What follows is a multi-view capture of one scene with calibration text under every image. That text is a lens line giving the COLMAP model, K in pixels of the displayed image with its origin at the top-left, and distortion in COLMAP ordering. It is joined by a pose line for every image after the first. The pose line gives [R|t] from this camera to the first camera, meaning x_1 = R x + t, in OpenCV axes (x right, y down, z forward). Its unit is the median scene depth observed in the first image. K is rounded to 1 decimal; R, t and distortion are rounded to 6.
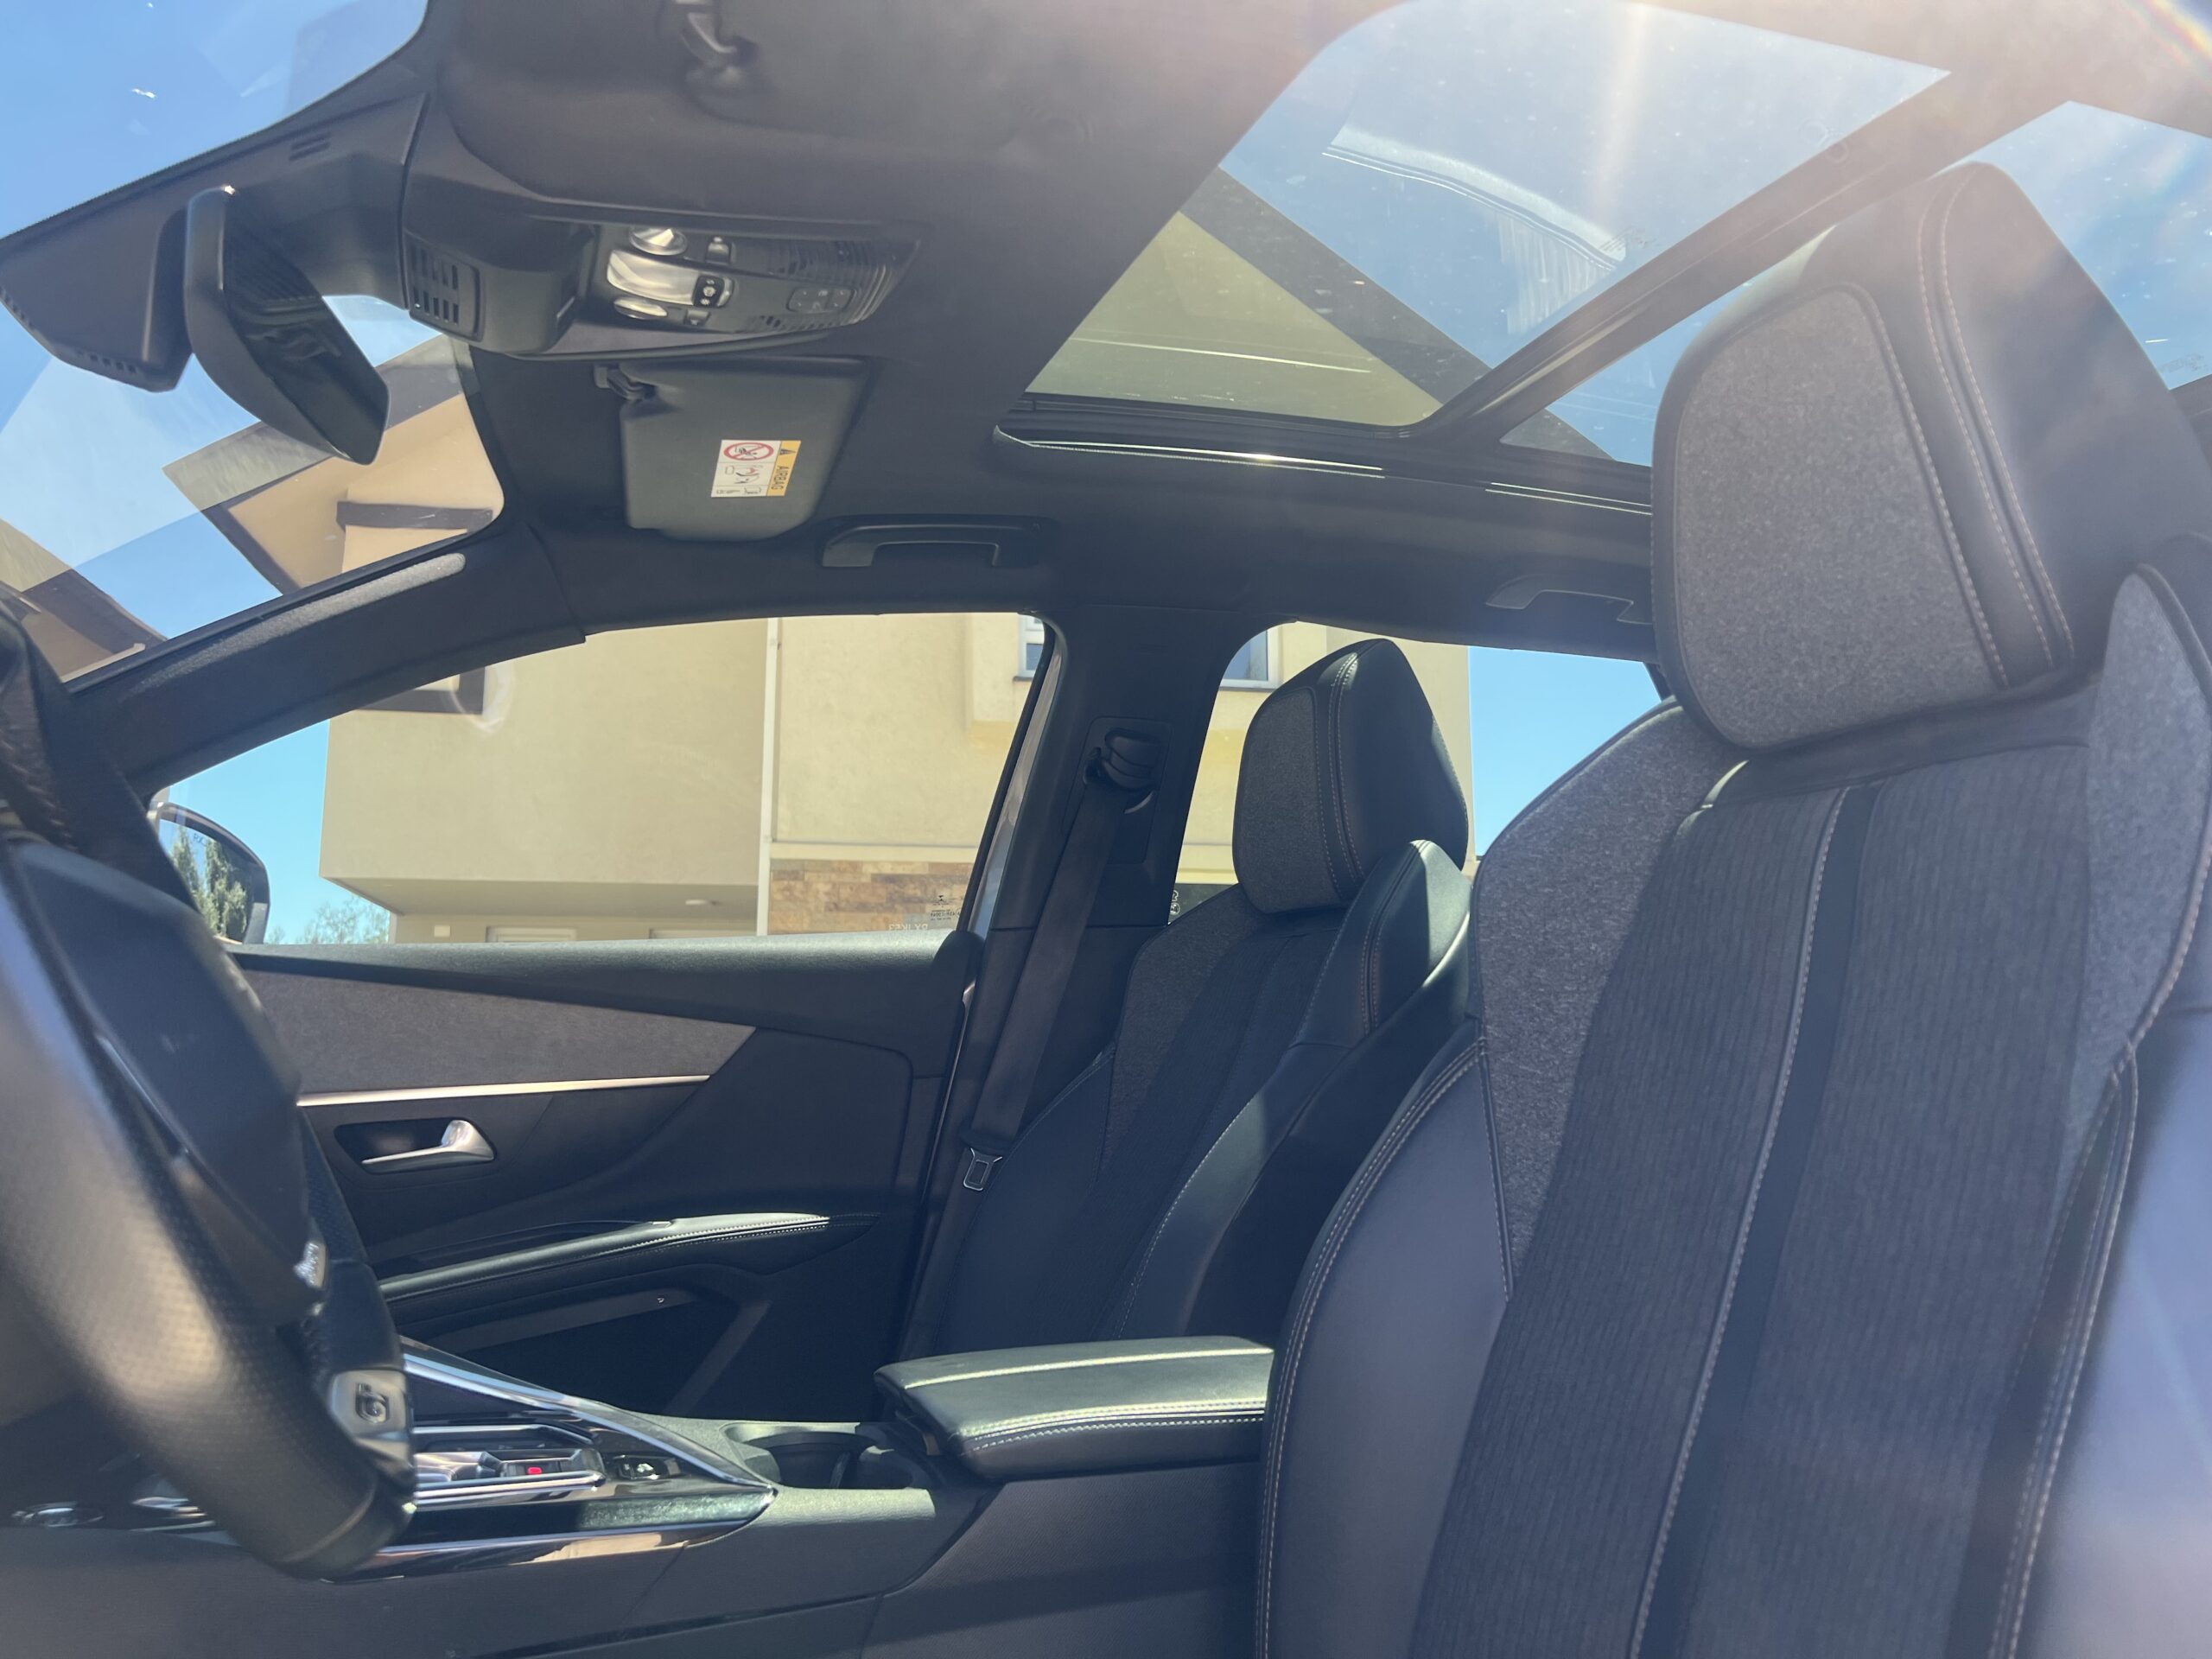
lens RADIAL K [[1669.6, 0, 1121.8], [0, 1669.6, 810.1], [0, 0, 1]] dist [0.041579, -0.037082]
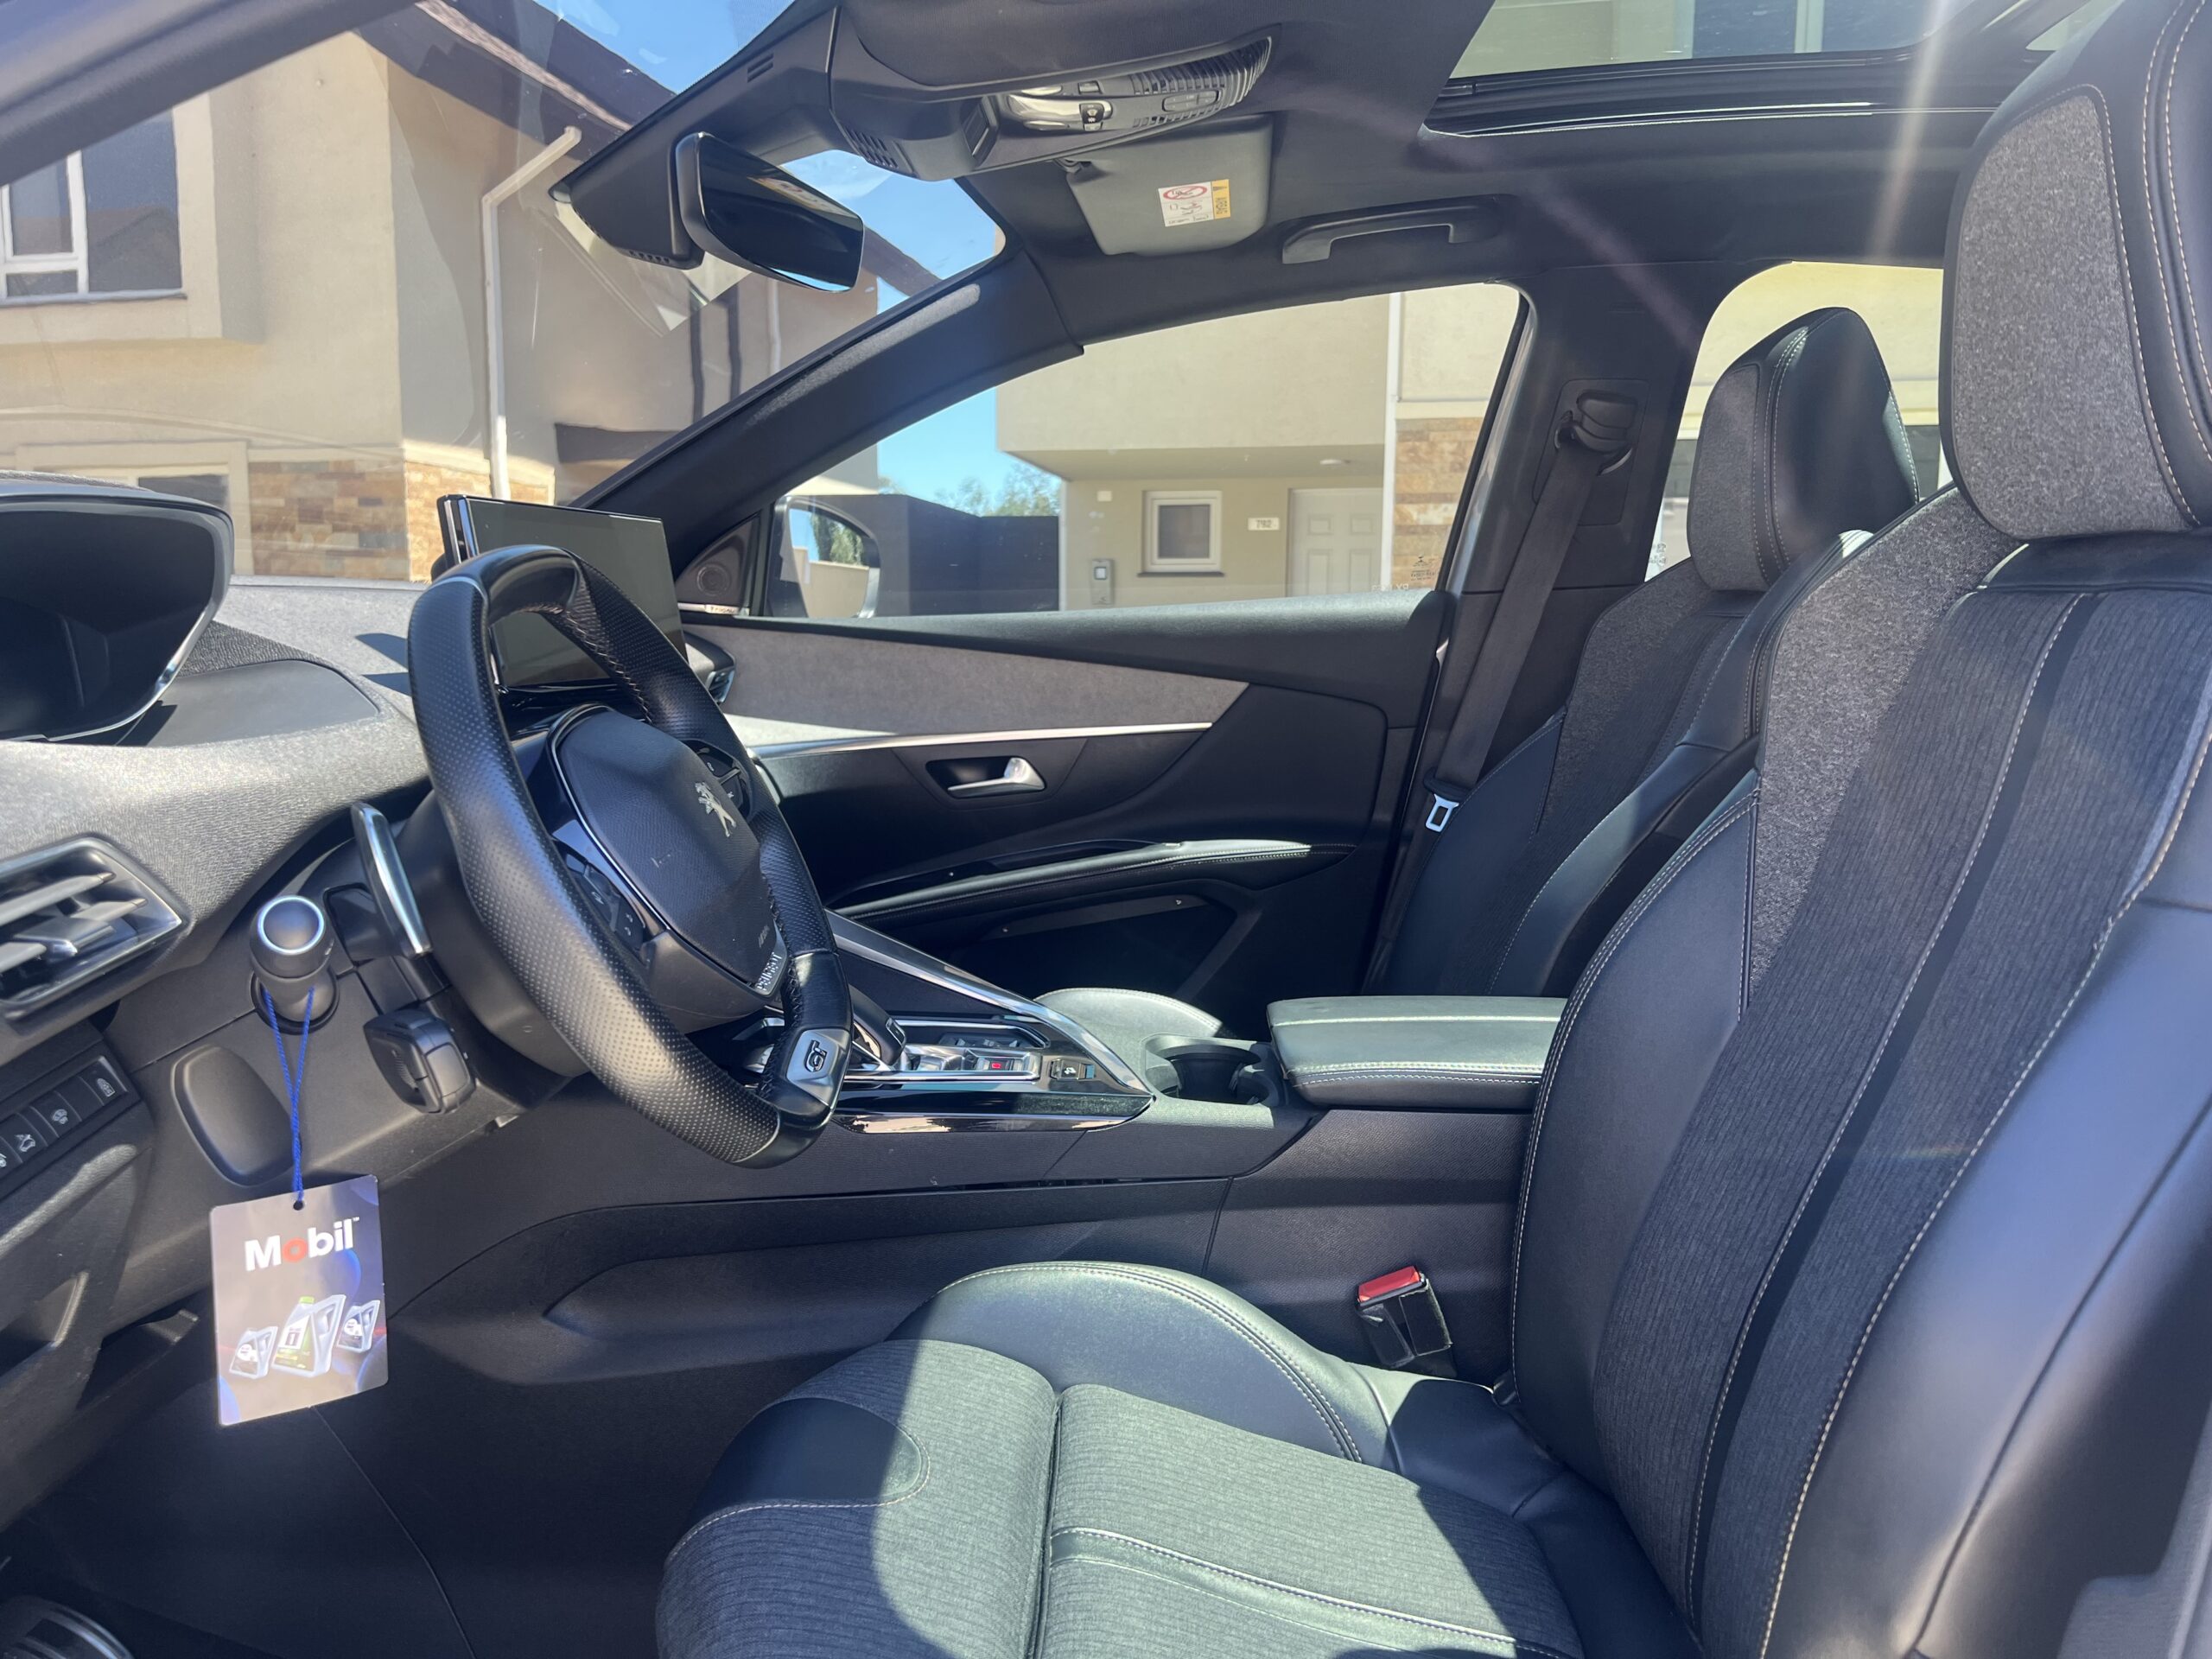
lens RADIAL K [[1669.6, 0, 1107.6], [0, 1669.6, 826.2], [0, 0, 1]] dist [0.041579, -0.037082]
pose [[0.924670, 0.049376, -0.377554, 0.146535], [0.057236, 0.962266, 0.266022, -0.097567], [0.376443, -0.267592, 0.886953, -0.091428]]
